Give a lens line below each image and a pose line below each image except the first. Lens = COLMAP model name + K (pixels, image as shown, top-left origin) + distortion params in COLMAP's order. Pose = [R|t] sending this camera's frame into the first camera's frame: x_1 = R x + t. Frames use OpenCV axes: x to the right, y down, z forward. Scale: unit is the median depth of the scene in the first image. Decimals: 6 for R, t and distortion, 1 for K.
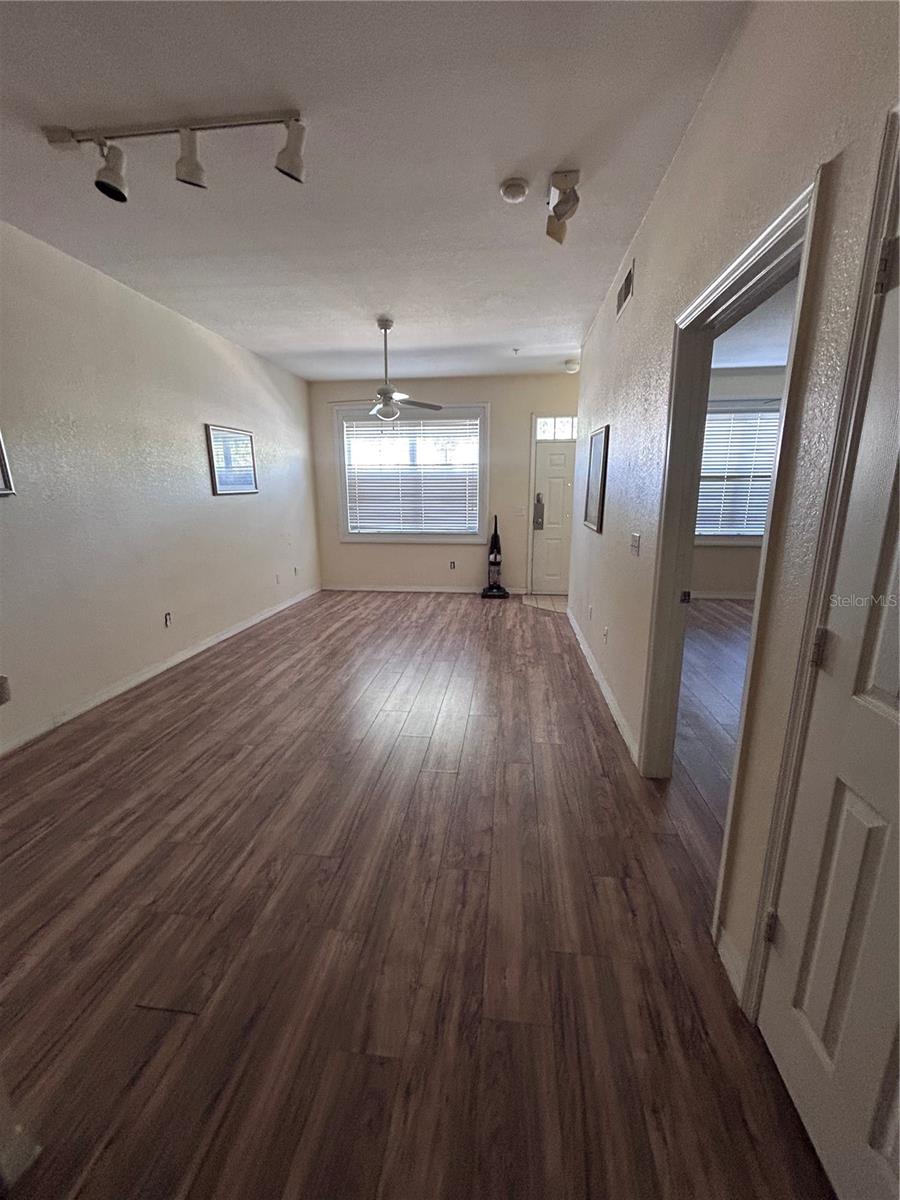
lens RADIAL K [[483.5, 0, 451.7], [0, 483.5, 597.2], [0, 0, 1]] dist [-0.000592, -0.000111]
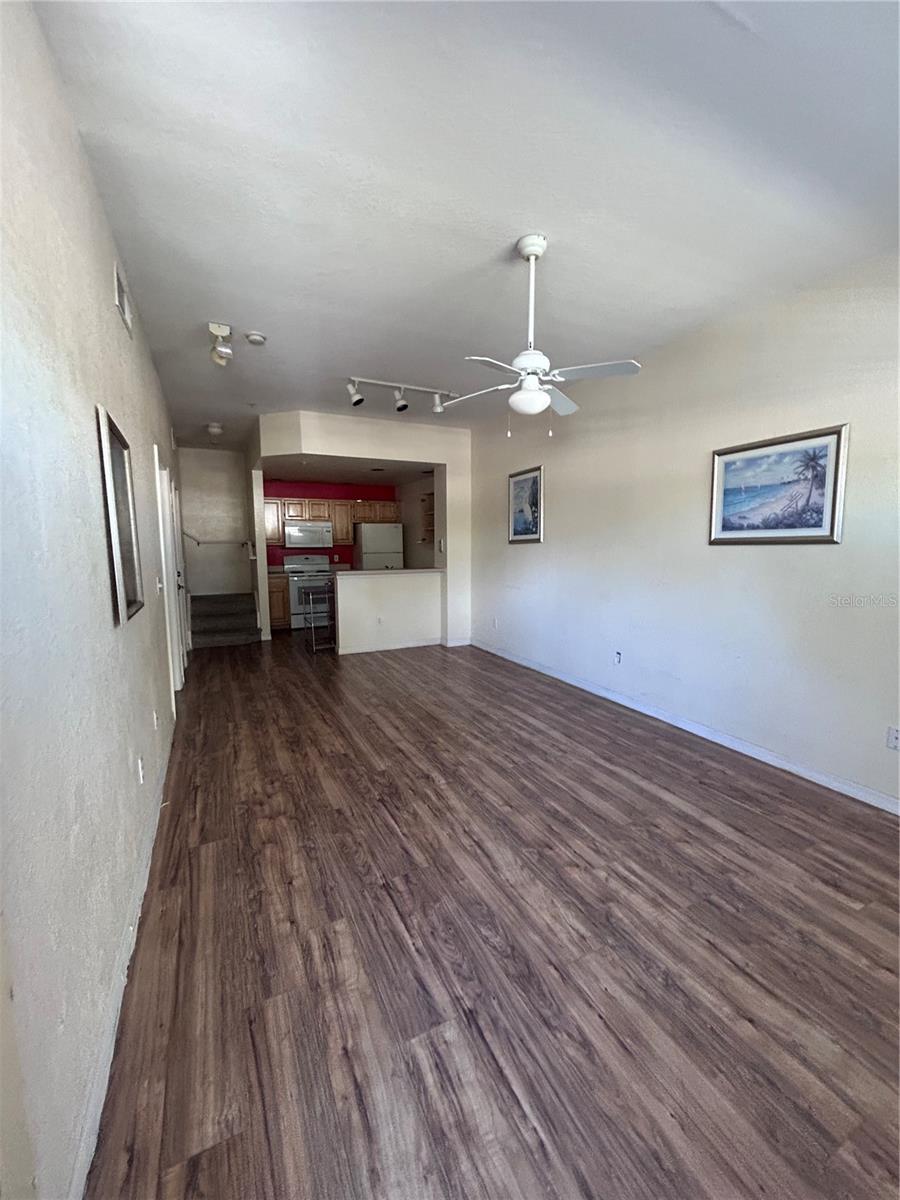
lens RADIAL K [[483.5, 0, 451.7], [0, 483.5, 597.2], [0, 0, 1]] dist [-0.000592, -0.000111]
pose [[-0.836295, 0.070008, -0.543792, 0.221932], [-0.113000, 0.948513, 0.295895, -0.273517], [0.536509, 0.308904, -0.785326, 1.234739]]
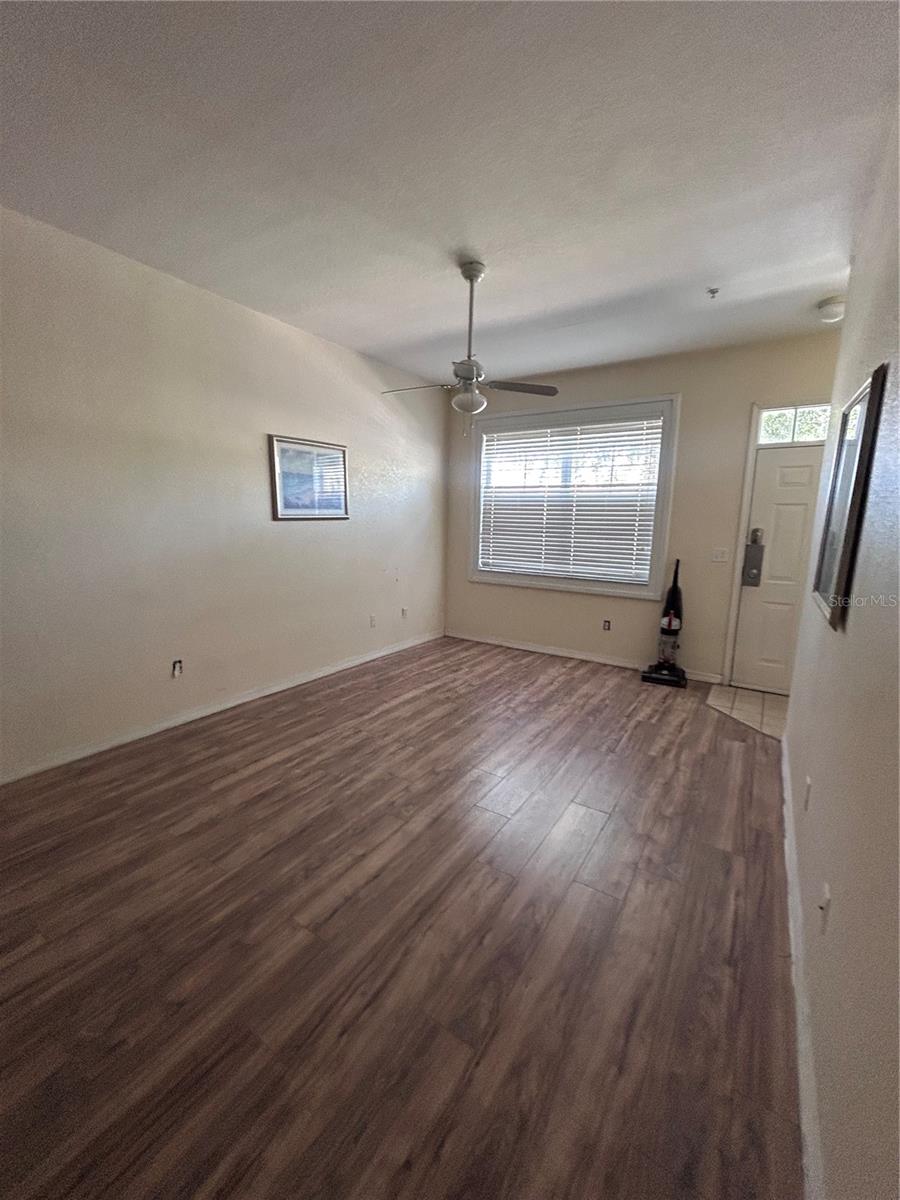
lens RADIAL K [[483.5, 0, 451.7], [0, 483.5, 597.2], [0, 0, 1]] dist [-0.000592, -0.000111]
pose [[0.897055, 0.091309, -0.432383, 0.134057], [-0.116135, 0.992740, -0.031299, -0.078510], [0.426386, 0.078291, 0.901147, 0.348023]]
